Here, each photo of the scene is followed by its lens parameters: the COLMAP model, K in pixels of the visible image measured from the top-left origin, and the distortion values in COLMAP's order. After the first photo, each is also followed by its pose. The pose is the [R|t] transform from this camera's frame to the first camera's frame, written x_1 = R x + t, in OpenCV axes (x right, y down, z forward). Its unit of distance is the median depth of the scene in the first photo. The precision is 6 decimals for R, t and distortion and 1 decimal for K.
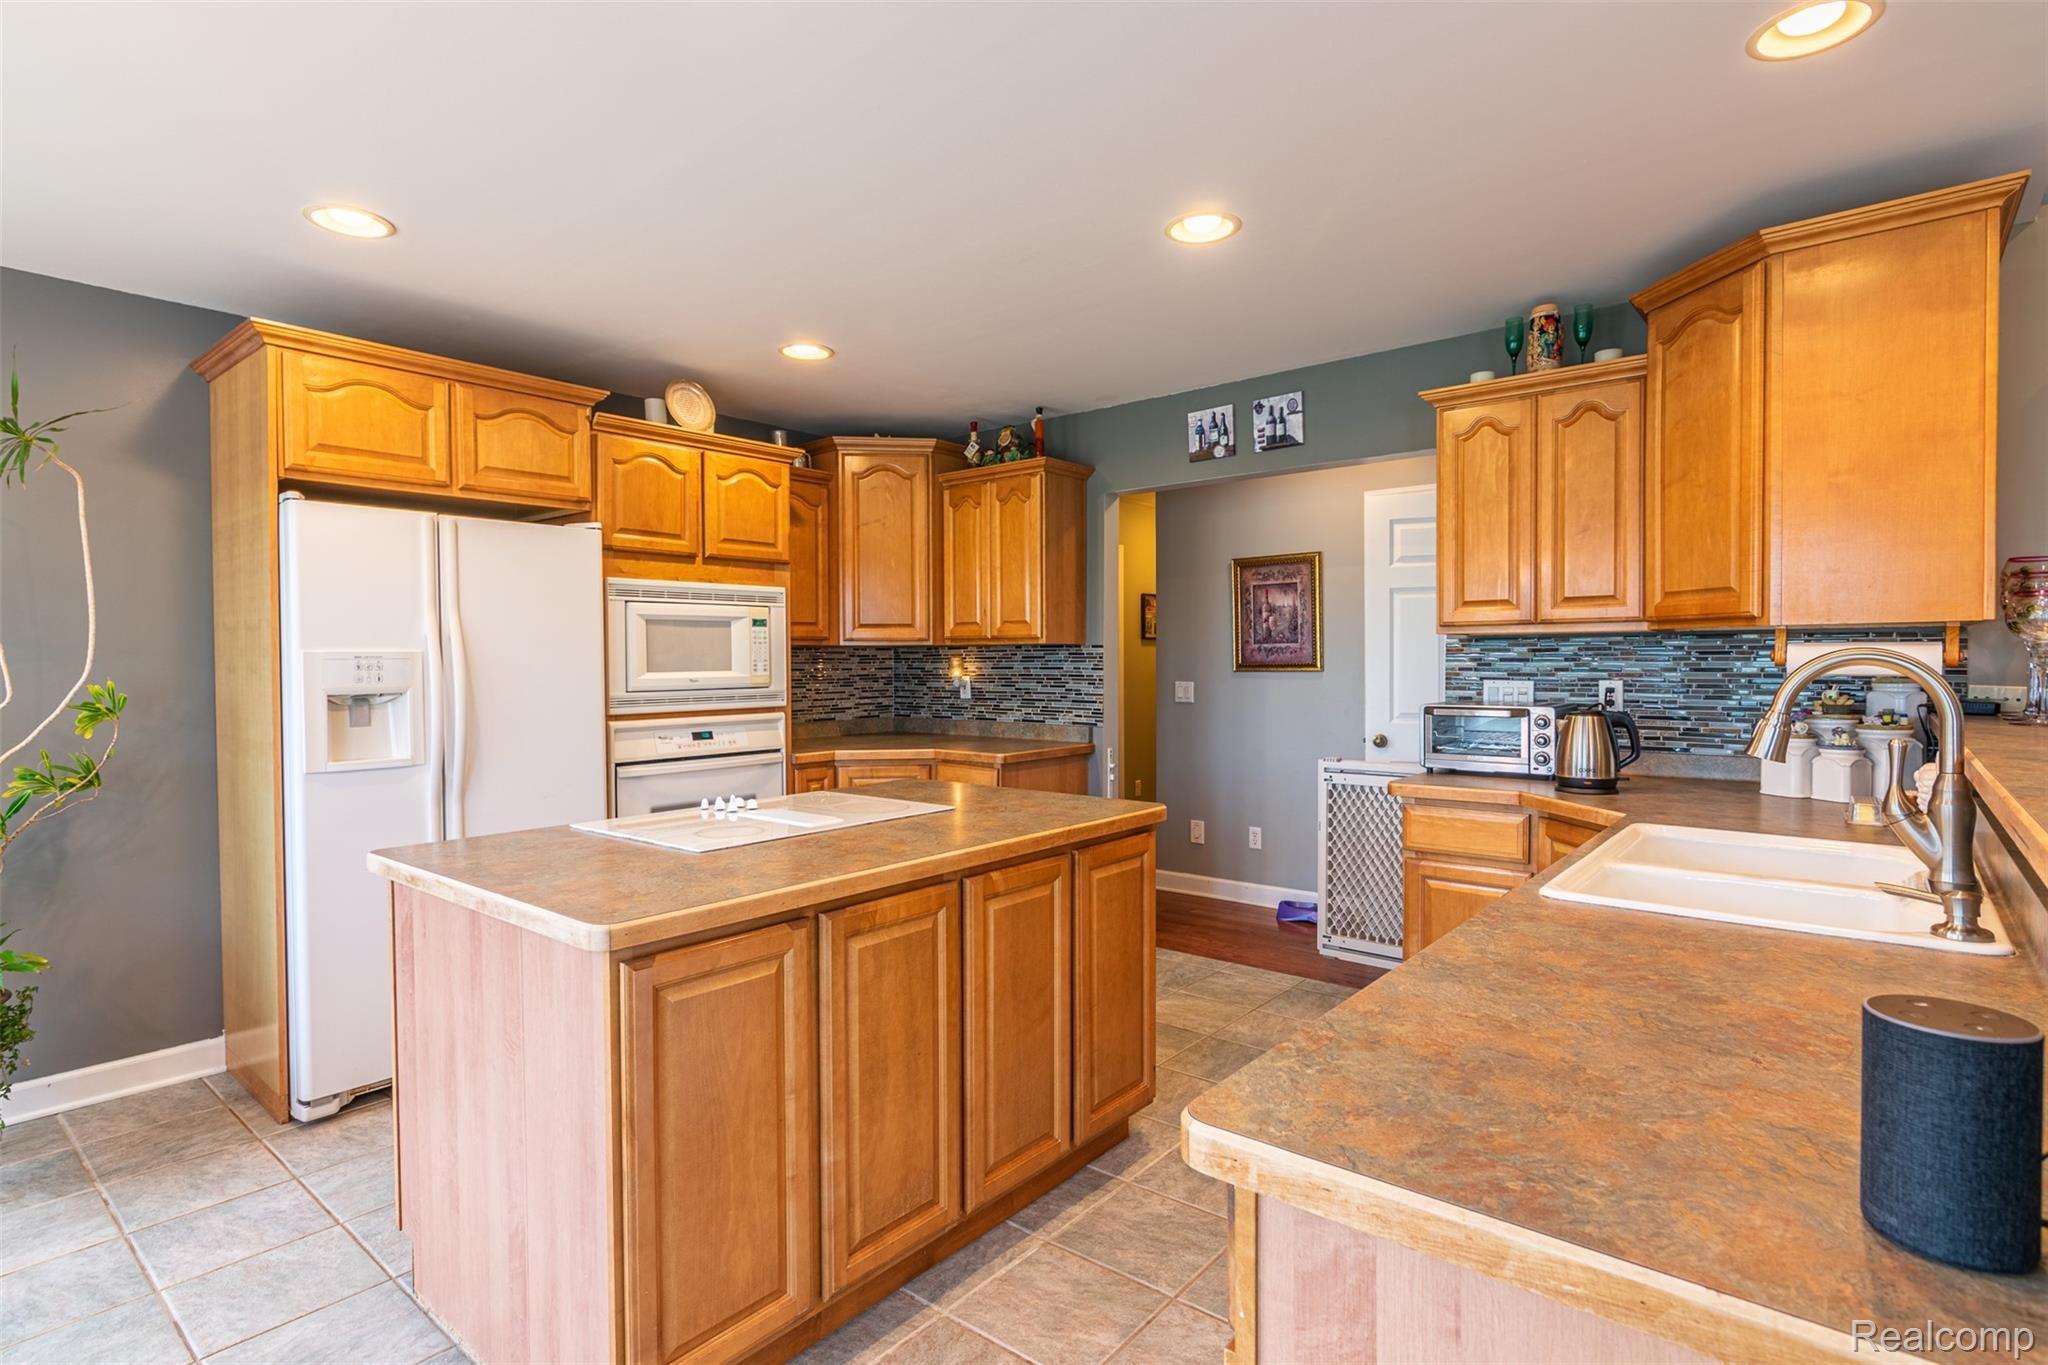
lens RADIAL K [[1012.8, 0, 1018.1], [0, 1012.8, 681.5], [0, 0, 1]] dist [-0.000649, 0.000069]
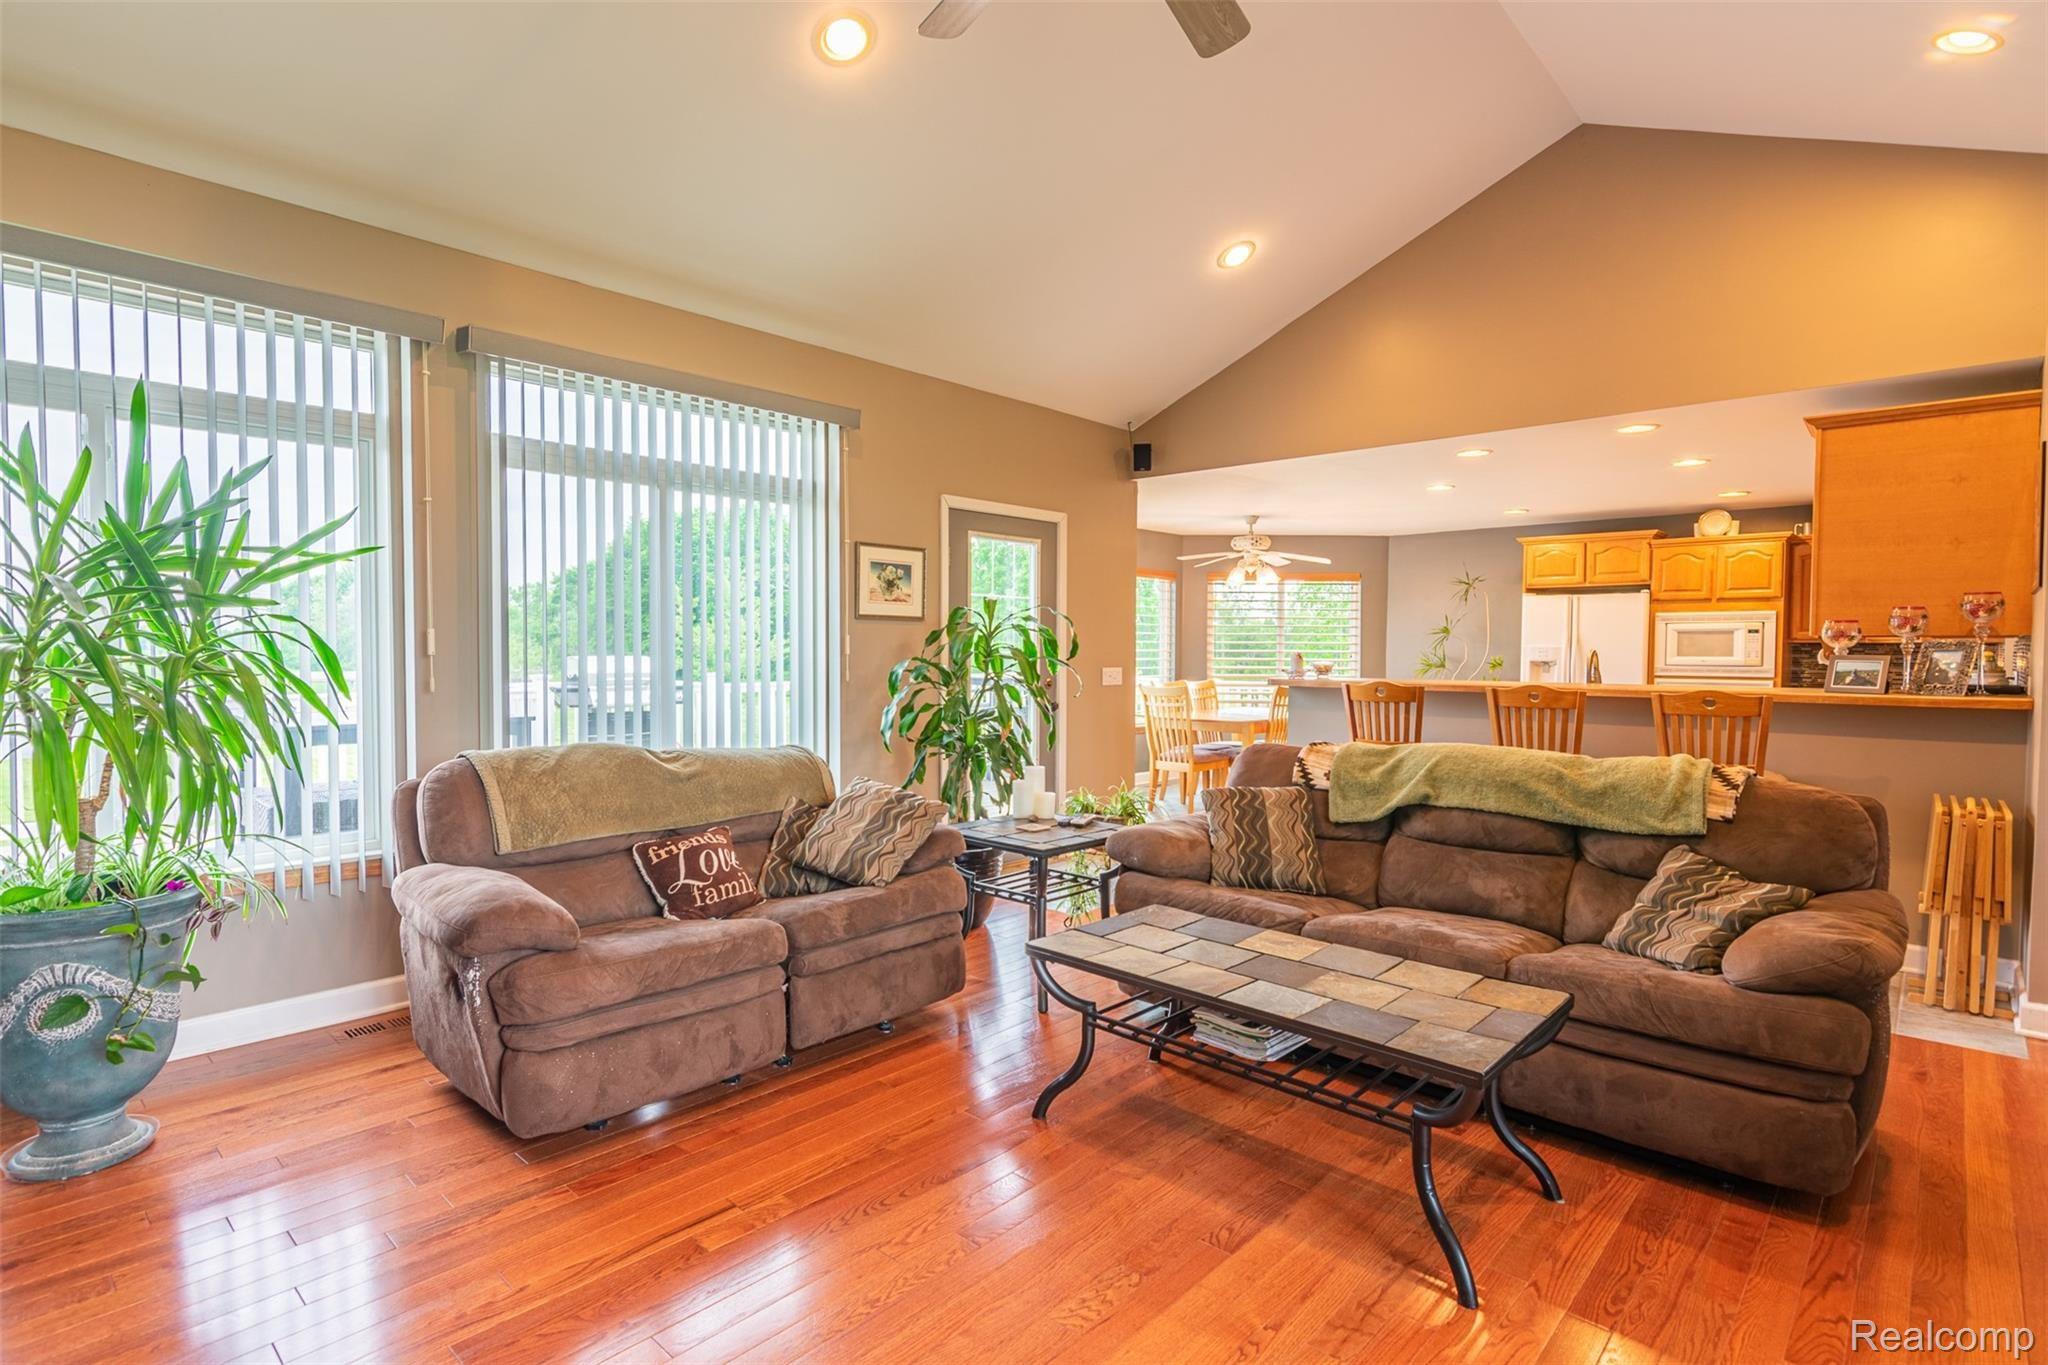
lens RADIAL K [[1012.8, 0, 1018.1], [0, 1012.8, 681.5], [0, 0, 1]] dist [-0.000649, 0.000069]
pose [[-0.053457, 0.040268, -0.997758, 1.767000], [-0.027368, 0.998752, 0.041774, -0.007640], [0.998195, 0.029540, -0.052288, -0.256394]]
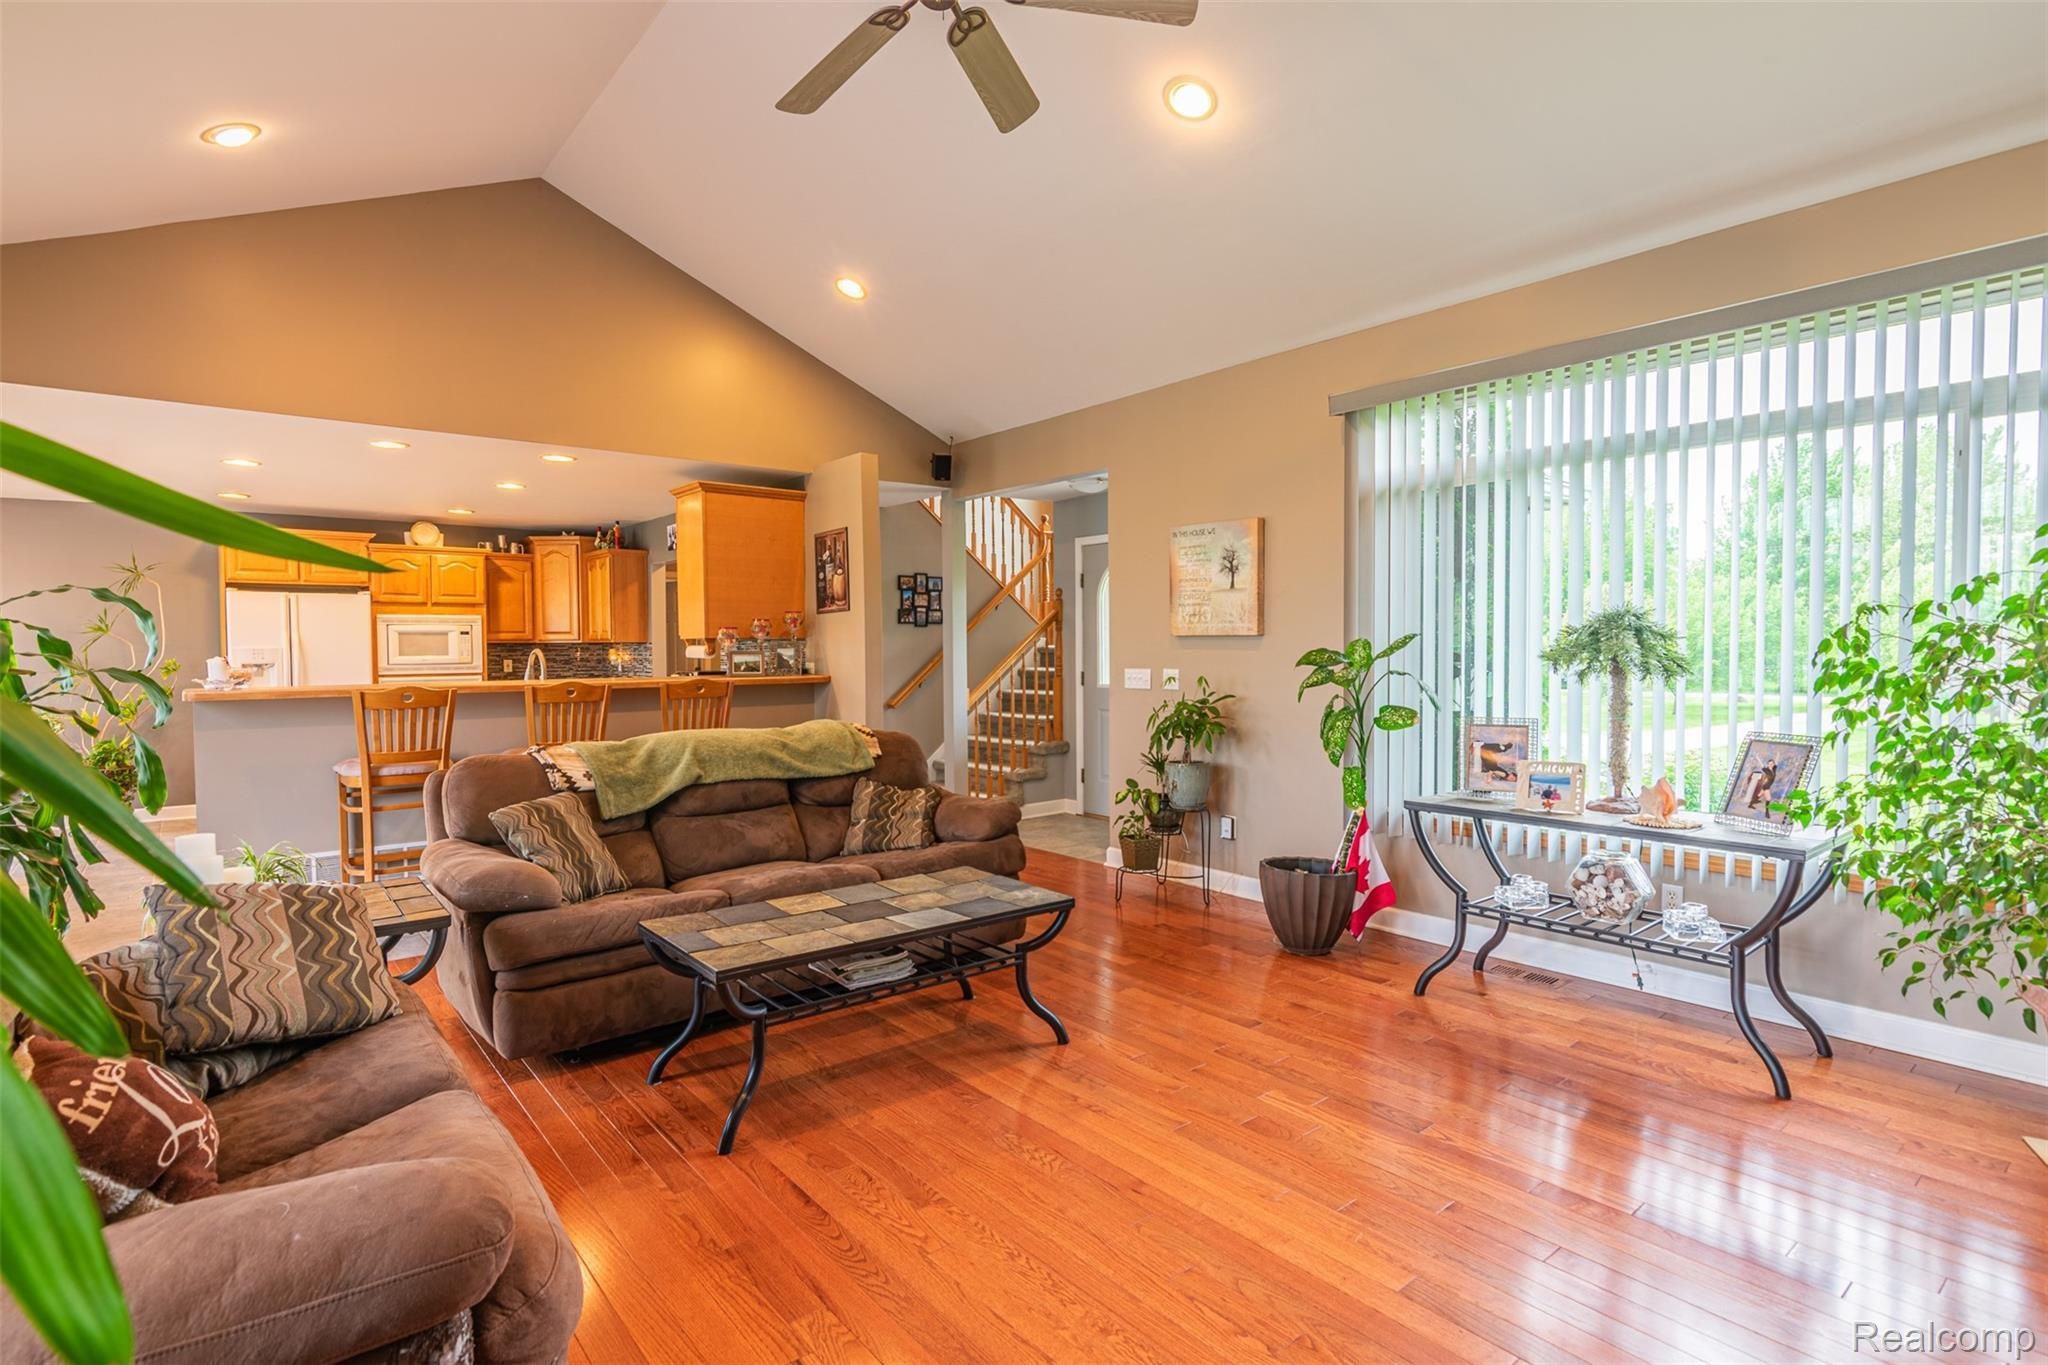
lens RADIAL K [[1012.8, 0, 1018.1], [0, 1012.8, 681.5], [0, 0, 1]] dist [-0.000649, 0.000069]
pose [[0.980363, 0.007719, -0.197051, 1.374491], [-0.005099, 0.999892, 0.013801, 0.008347], [0.197136, -0.012526, 0.980296, -0.898671]]
